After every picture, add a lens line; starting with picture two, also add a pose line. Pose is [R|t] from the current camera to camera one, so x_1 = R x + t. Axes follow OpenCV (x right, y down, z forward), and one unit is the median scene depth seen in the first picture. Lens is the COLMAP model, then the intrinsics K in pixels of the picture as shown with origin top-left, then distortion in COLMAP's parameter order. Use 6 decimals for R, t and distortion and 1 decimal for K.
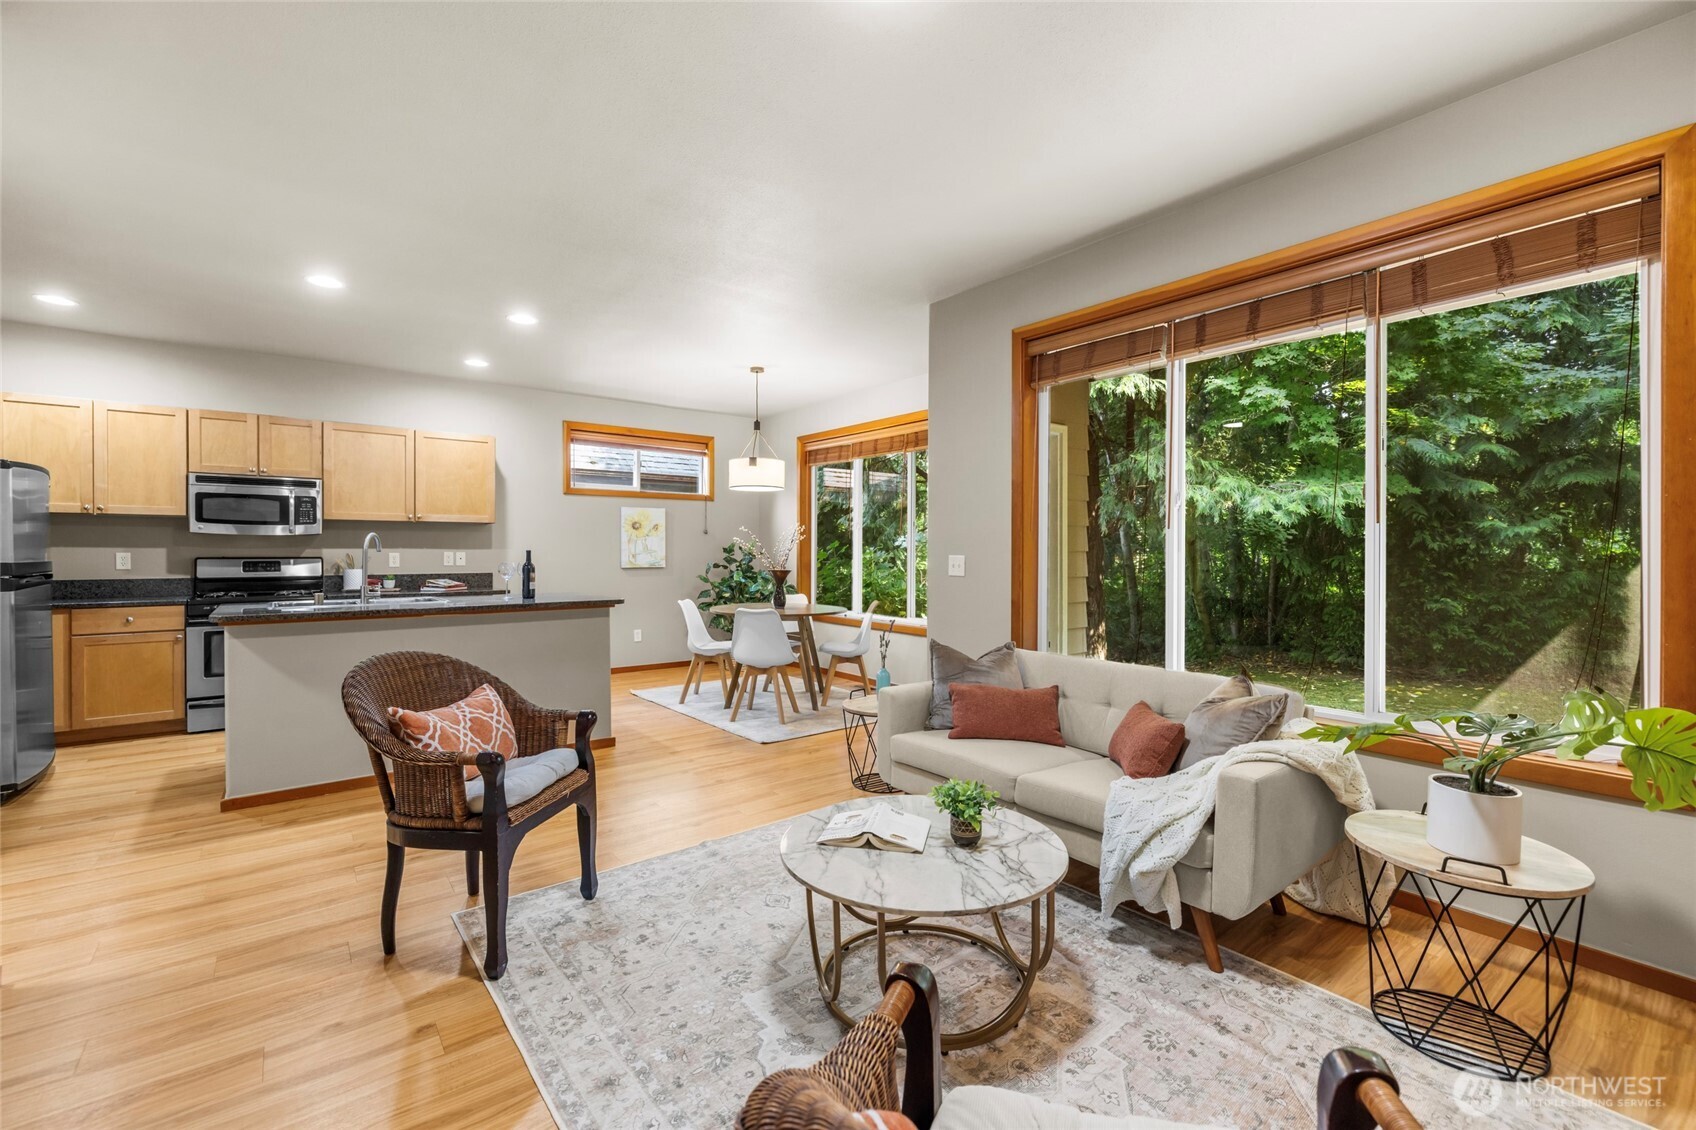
lens RADIAL K [[707.8, 0, 831.5], [0, 707.8, 554.2], [0, 0, 1]] dist [0.001607, -0.000085]
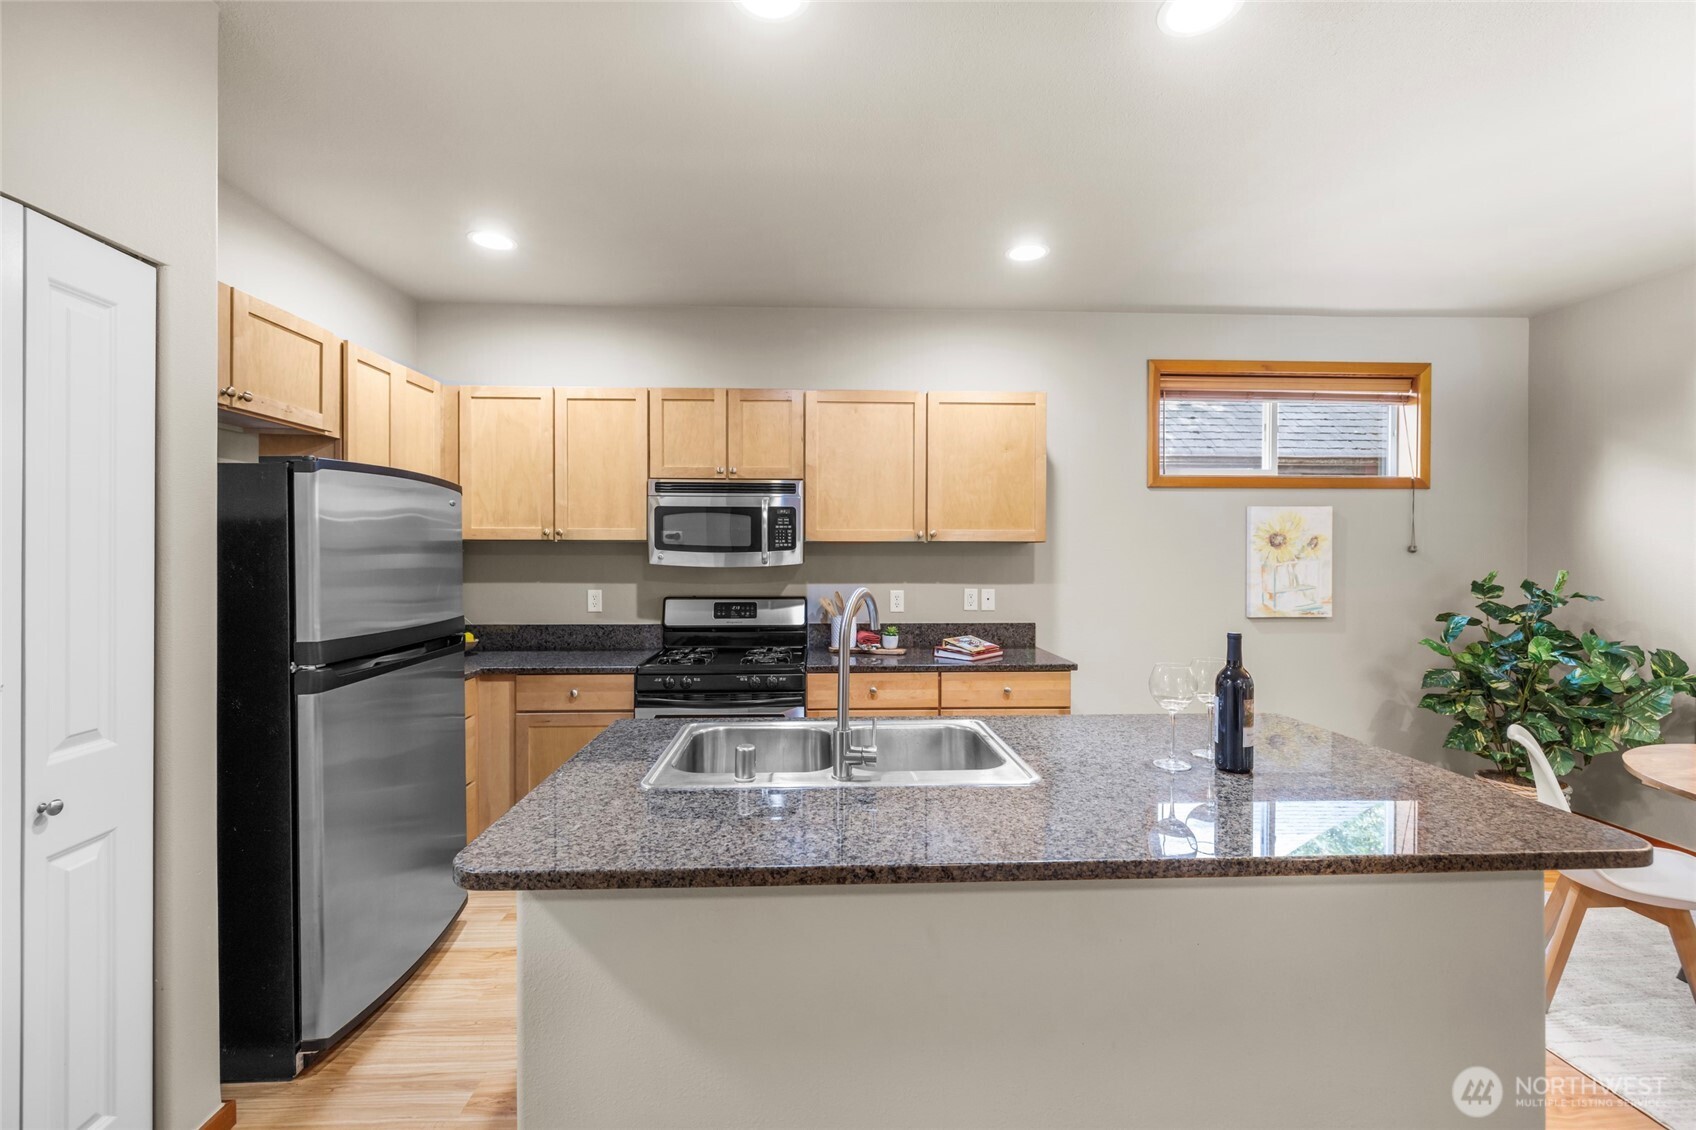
lens RADIAL K [[707.8, 0, 850.7], [0, 707.8, 555.2], [0, 0, 1]] dist [0.001607, -0.000085]
pose [[0.819381, 0.000978, -0.573249, -0.314303], [-0.003469, 0.999989, -0.003253, -0.035033], [0.573239, 0.004654, 0.819375, 0.497562]]
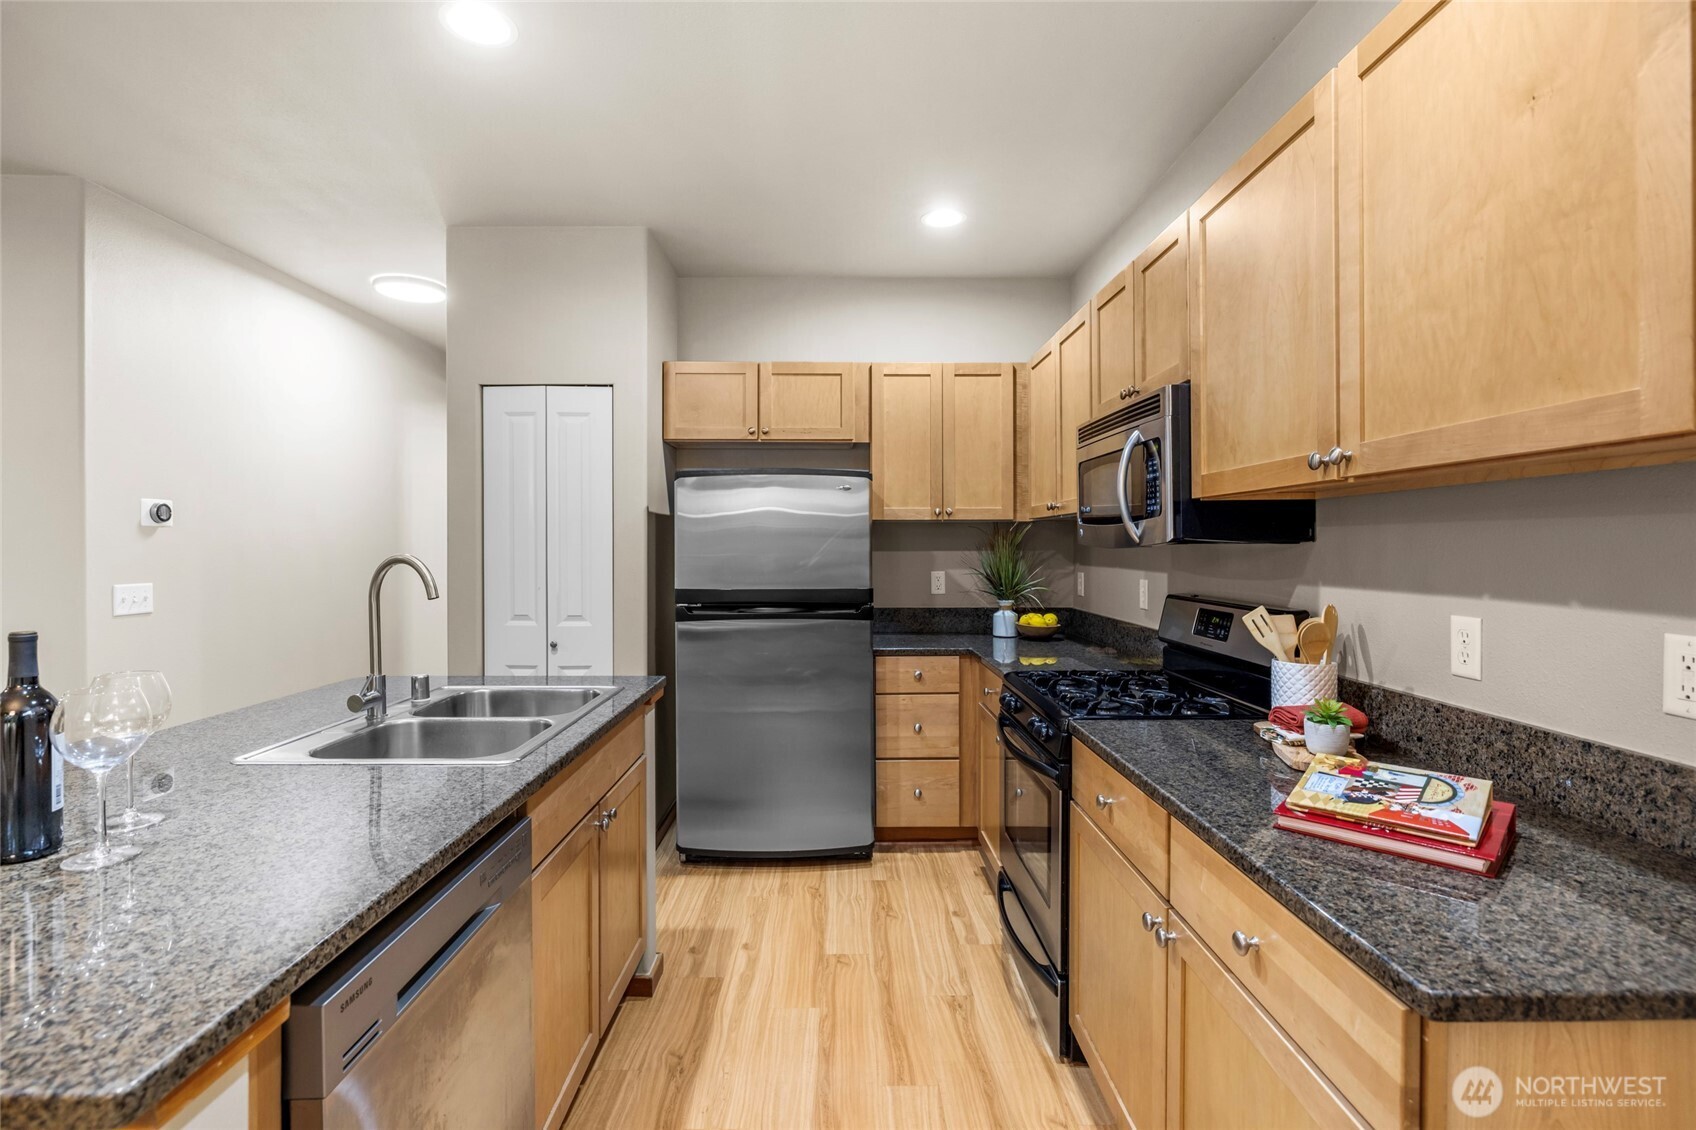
lens RADIAL K [[794.4, 0, 846.6], [0, 794.4, 554.8], [0, 0, 1]] dist [-0.004731, 0.000532]
pose [[-0.603114, 0.009517, -0.797598, -0.319904], [-0.002575, 0.999900, 0.013878, -0.027942], [0.797651, 0.010424, -0.603030, 1.111706]]
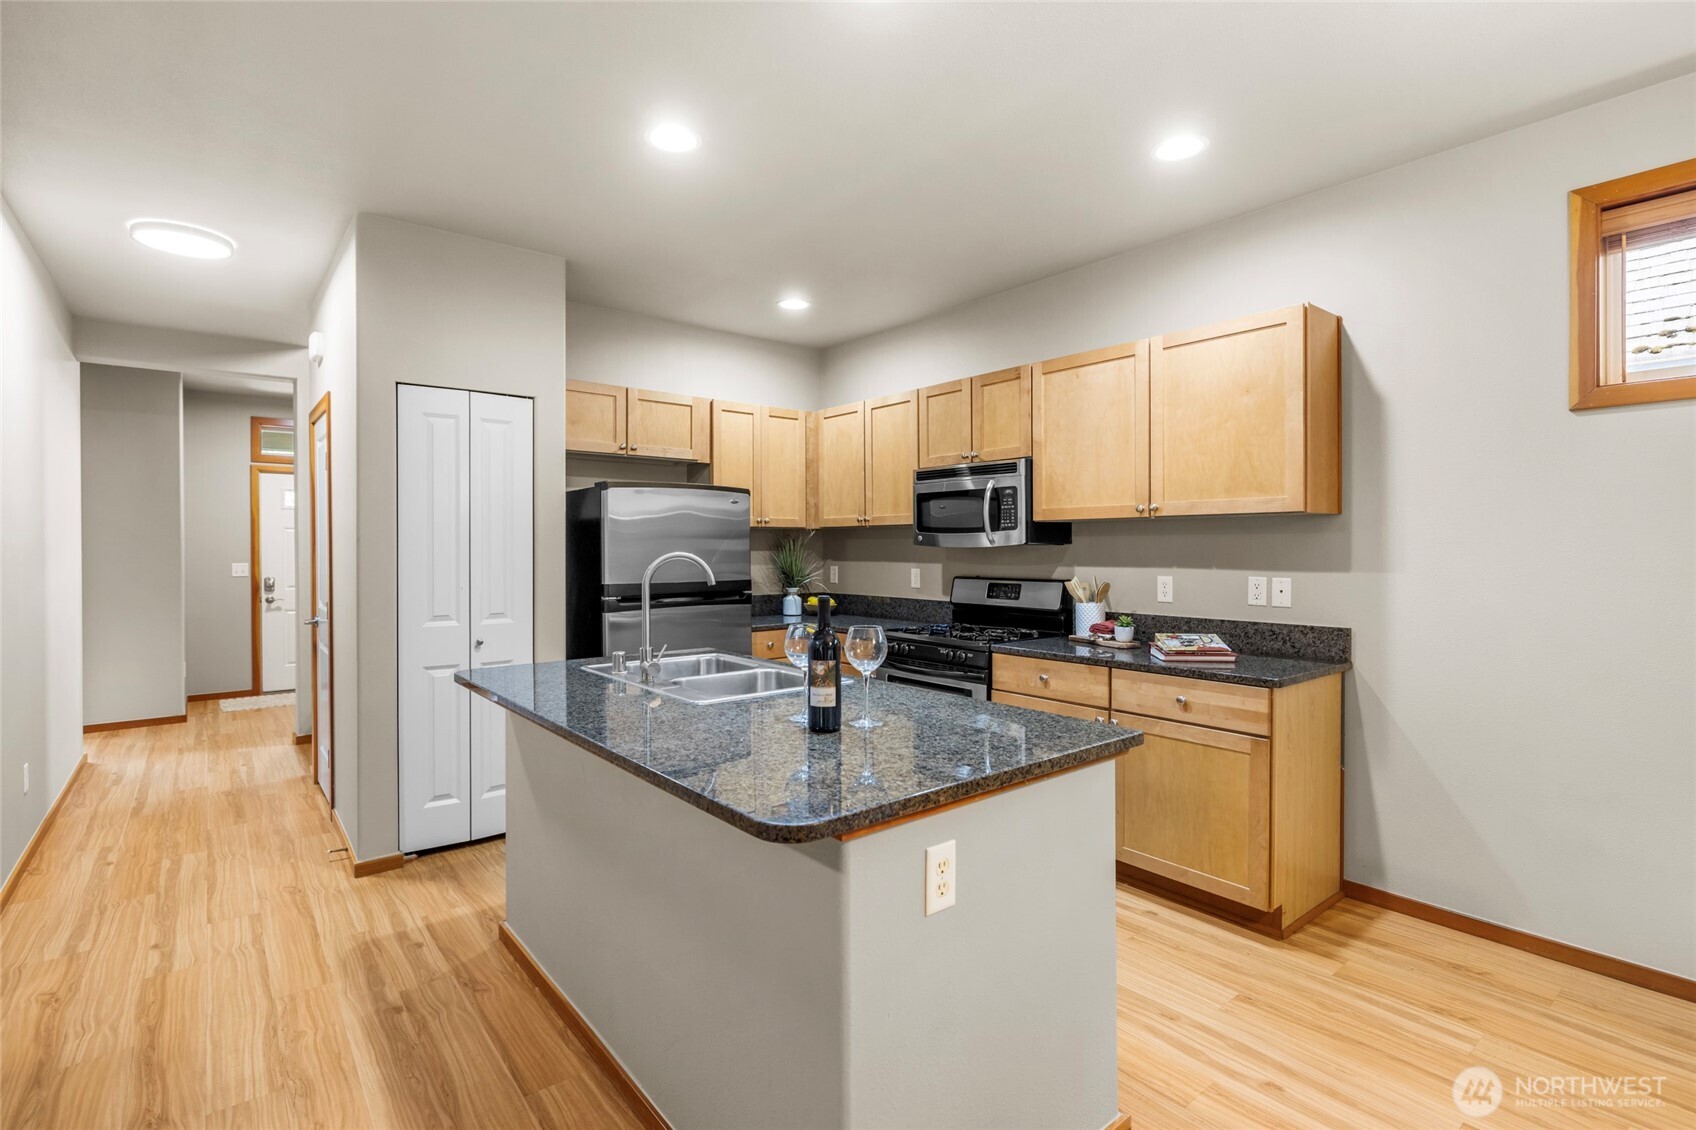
lens RADIAL K [[794.4, 0, 852.9], [0, 794.4, 552.0], [0, 0, 1]] dist [-0.004731, 0.000532]
pose [[0.034428, 0.005068, -0.999394, -0.019181], [-0.001929, 0.999986, 0.005004, -0.025301], [0.999405, 0.001756, 0.034437, 0.826943]]
